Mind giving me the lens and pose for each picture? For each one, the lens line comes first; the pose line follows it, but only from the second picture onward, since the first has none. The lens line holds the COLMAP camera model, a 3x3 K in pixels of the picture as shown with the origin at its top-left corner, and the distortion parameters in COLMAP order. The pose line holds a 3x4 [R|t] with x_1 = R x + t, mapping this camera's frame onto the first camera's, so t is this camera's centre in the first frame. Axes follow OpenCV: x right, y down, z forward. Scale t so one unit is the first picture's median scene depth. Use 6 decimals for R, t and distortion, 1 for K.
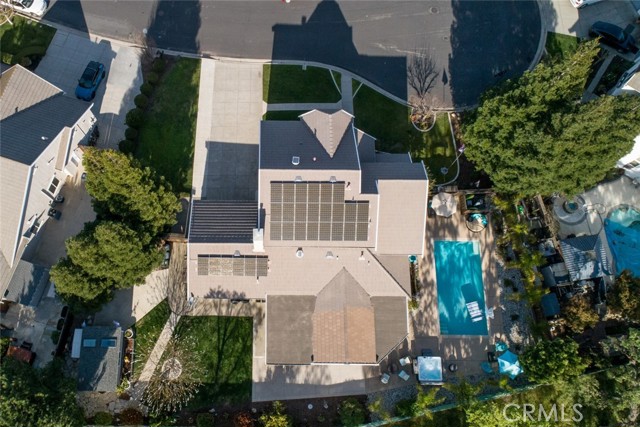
lens RADIAL K [[1299.3, 0, 320.0], [0, 1299.3, 213.5], [0, 0, 1]] dist [-0.017827, 0.065733]
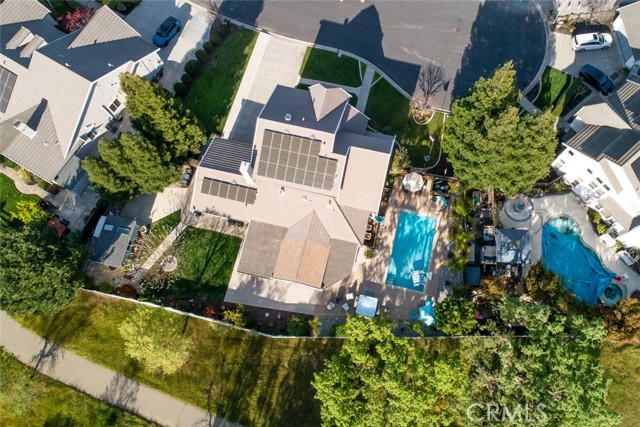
lens RADIAL K [[1299.3, 0, 320.0], [0, 1299.3, 213.5], [0, 0, 1]] dist [-0.017827, 0.065733]
pose [[0.971547, 0.205262, -0.118166, 0.168718], [-0.206512, 0.978443, 0.001702, 0.039982], [0.115968, 0.022749, 0.992992, -0.239786]]
